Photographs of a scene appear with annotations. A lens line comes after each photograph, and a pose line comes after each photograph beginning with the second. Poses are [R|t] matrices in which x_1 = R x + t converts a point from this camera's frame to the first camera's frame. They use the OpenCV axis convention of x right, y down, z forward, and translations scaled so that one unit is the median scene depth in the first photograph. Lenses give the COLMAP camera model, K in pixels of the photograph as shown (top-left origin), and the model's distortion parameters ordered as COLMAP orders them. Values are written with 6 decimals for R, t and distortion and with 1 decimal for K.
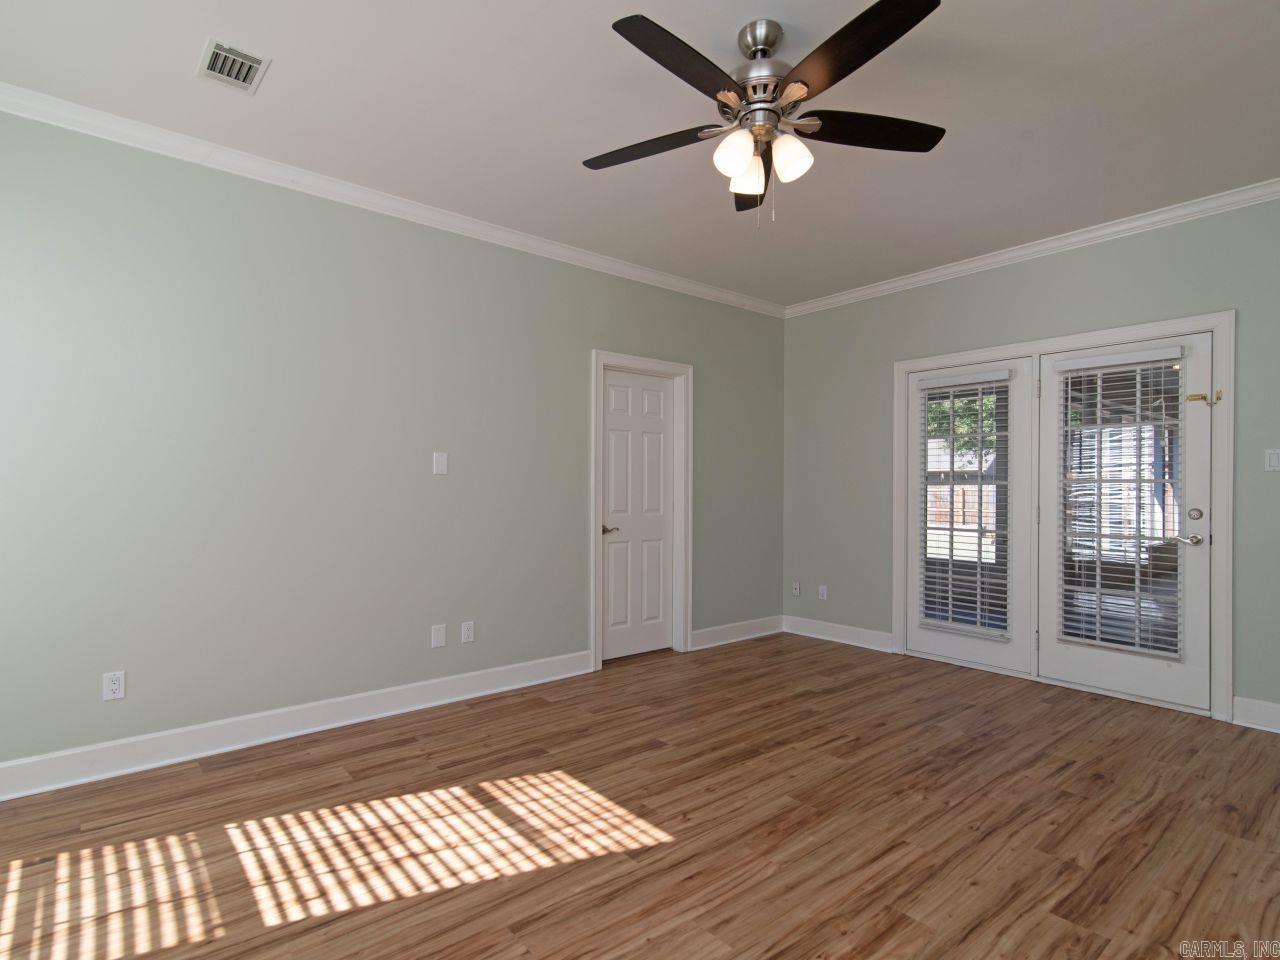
lens RADIAL K [[667.5, 0, 645.0], [0, 667.5, 492.8], [0, 0, 1]] dist [0.016674, -0.000444]
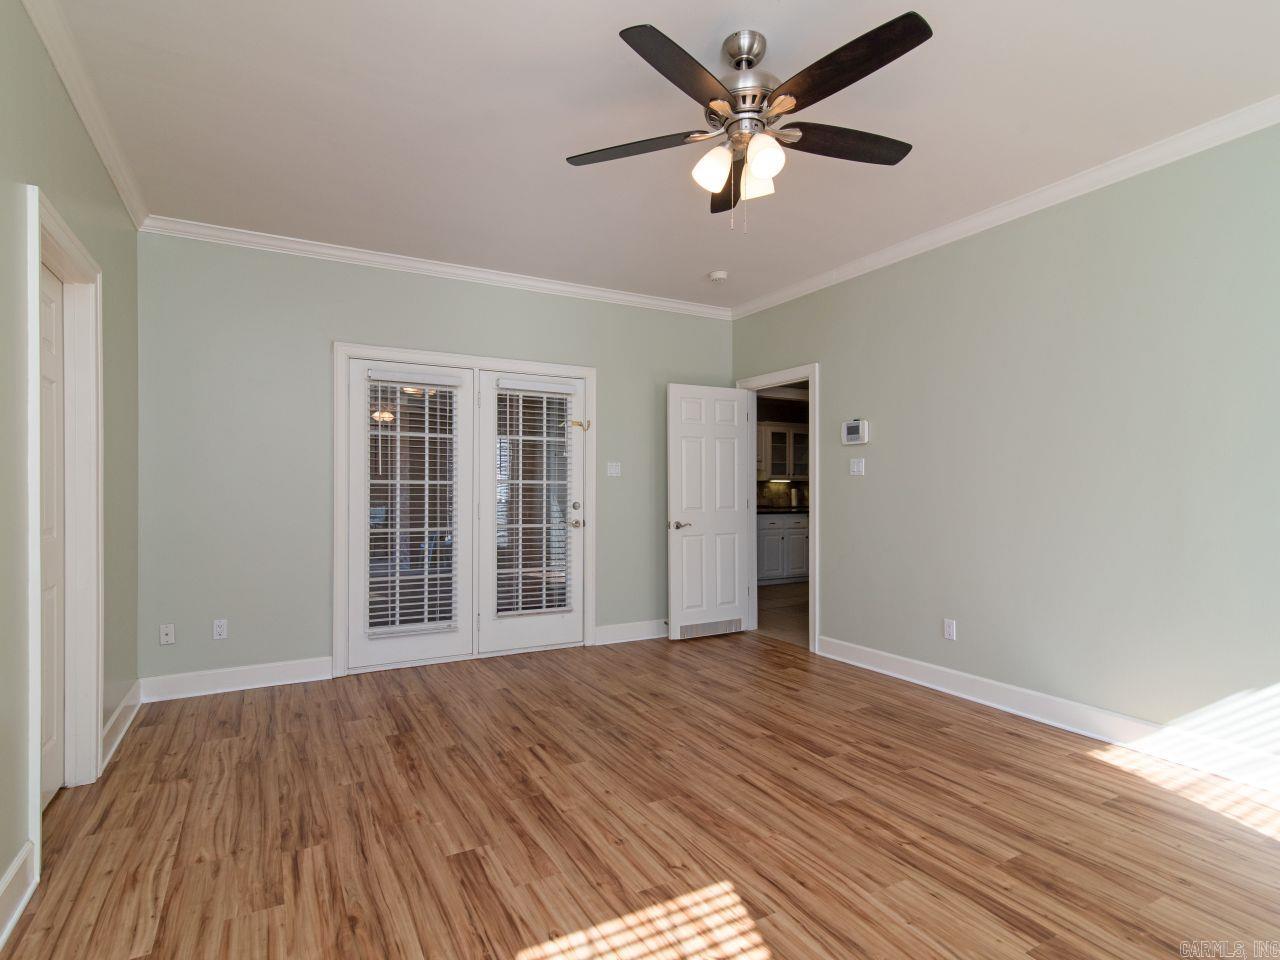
lens RADIAL K [[667.5, 0, 645.0], [0, 667.5, 492.8], [0, 0, 1]] dist [0.016674, -0.000444]
pose [[0.201355, -0.008500, 0.979482, -0.646122], [0.006354, 0.999953, 0.007372, -0.005841], [-0.979498, 0.004739, 0.201399, 0.703696]]
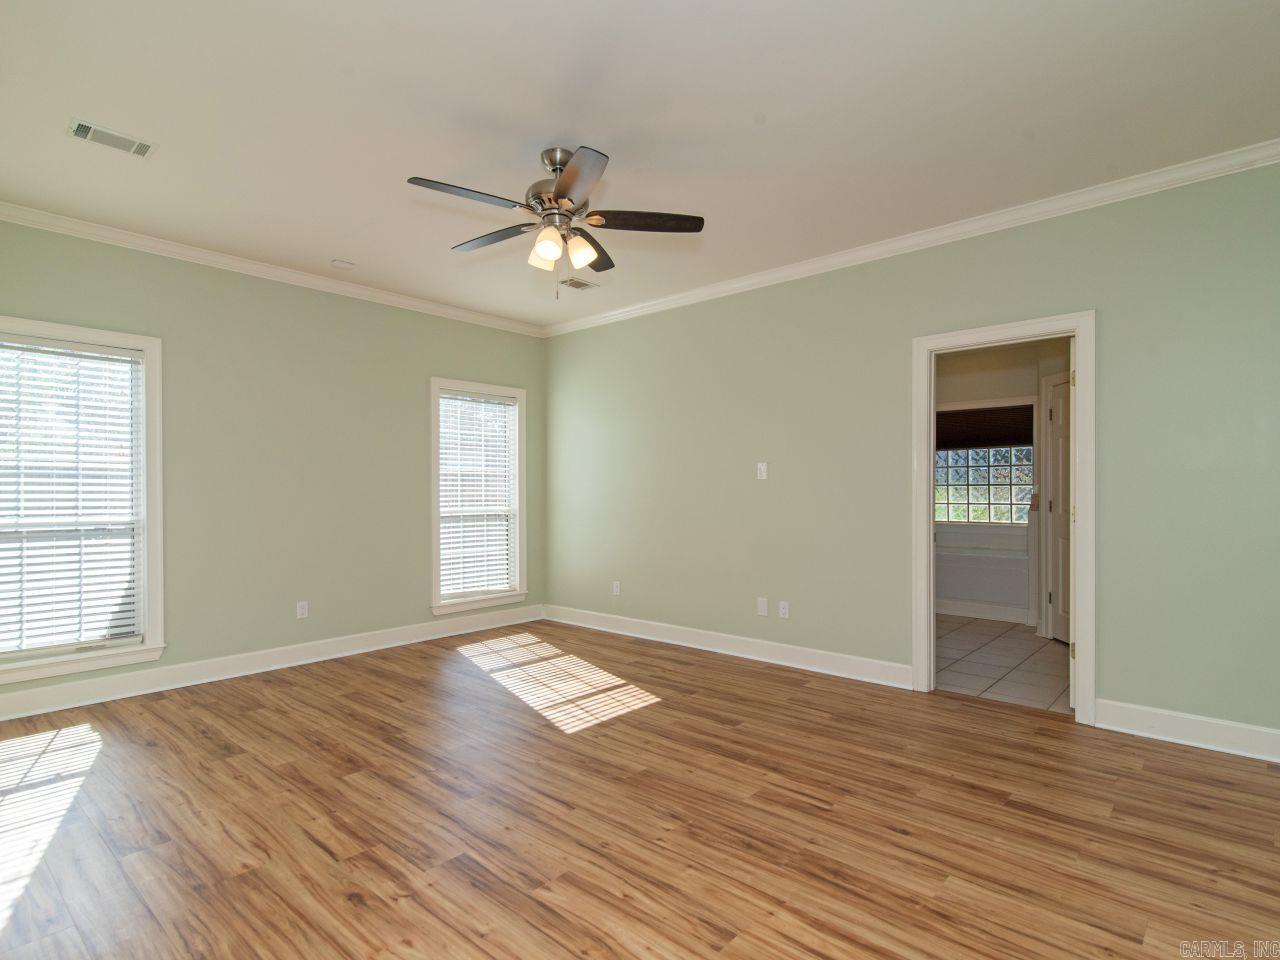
lens RADIAL K [[703.5, 0, 643.7], [0, 703.5, 490.0], [0, 0, 1]] dist [0.016962, -0.000119]
pose [[0.123772, -0.004957, -0.992298, 1.184268], [-0.003156, 0.999980, -0.005389, 0.003889], [0.992306, 0.003798, 0.123754, 0.742298]]
